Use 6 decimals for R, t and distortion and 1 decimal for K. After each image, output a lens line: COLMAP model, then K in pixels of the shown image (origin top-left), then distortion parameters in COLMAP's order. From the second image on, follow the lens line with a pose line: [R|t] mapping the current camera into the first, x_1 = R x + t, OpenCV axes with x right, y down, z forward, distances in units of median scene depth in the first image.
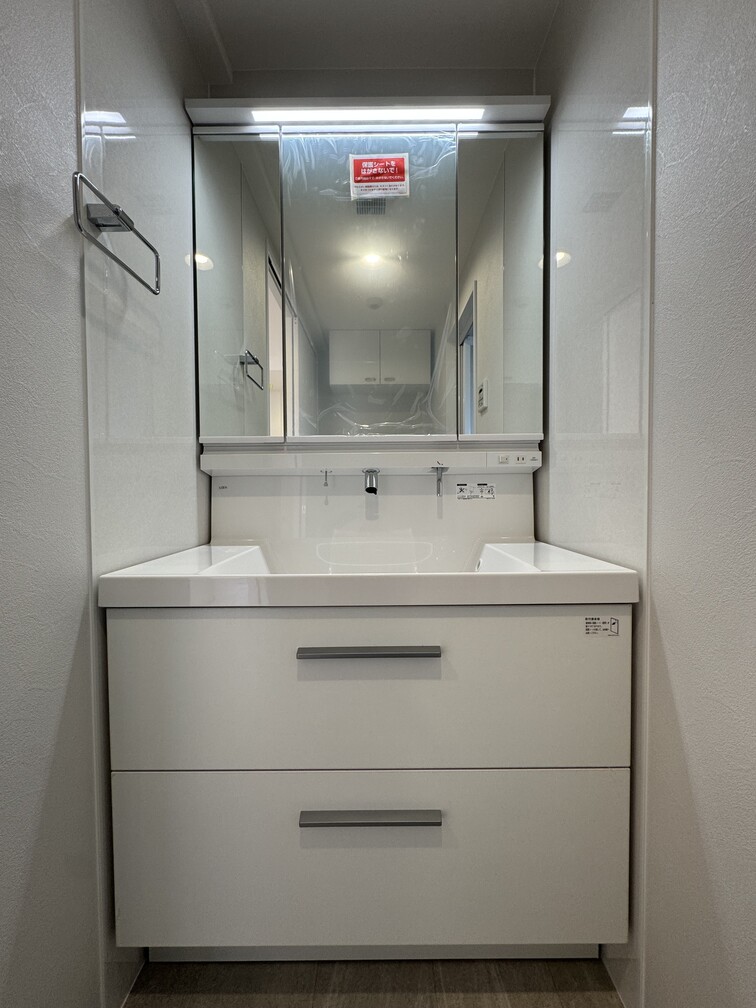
lens RADIAL K [[402.0, 0, 378.0], [0, 402.0, 504.0], [0, 0, 1]] dist [-0.003916, 0.000311]
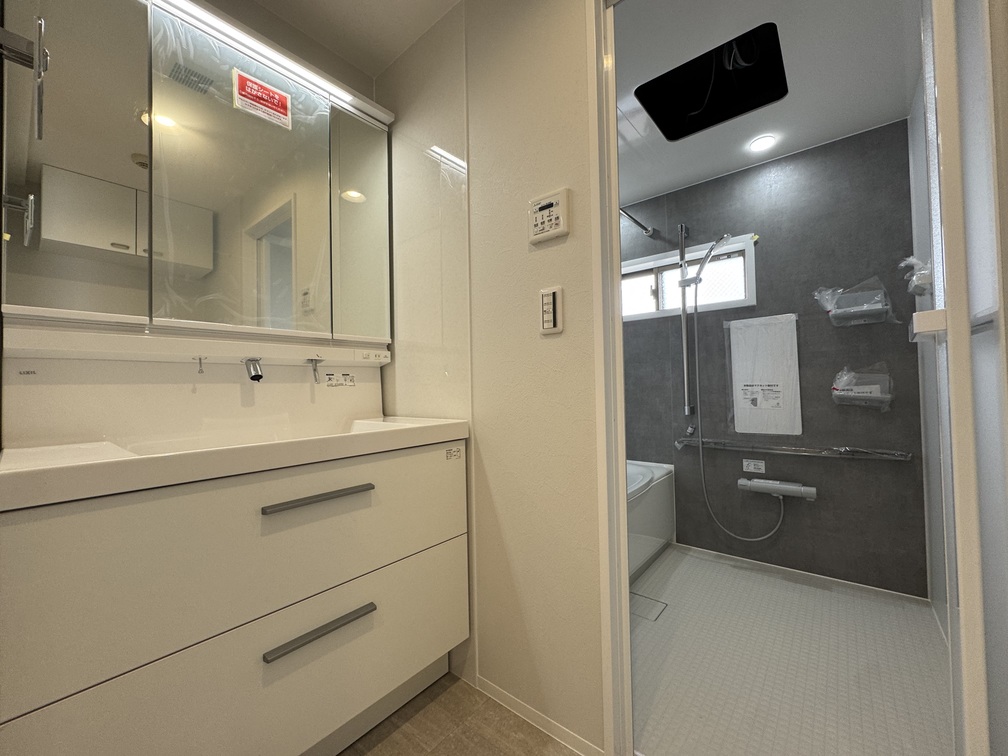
lens RADIAL K [[402.0, 0, 504.0], [0, 402.0, 378.0], [0, 0, 1]] dist [-0.003916, 0.000311]
pose [[0.638450, 0.011833, 0.769572, -0.421552], [0.038331, 0.998152, -0.047148, 0.043209], [-0.768708, 0.059601, 0.636817, -0.194857]]
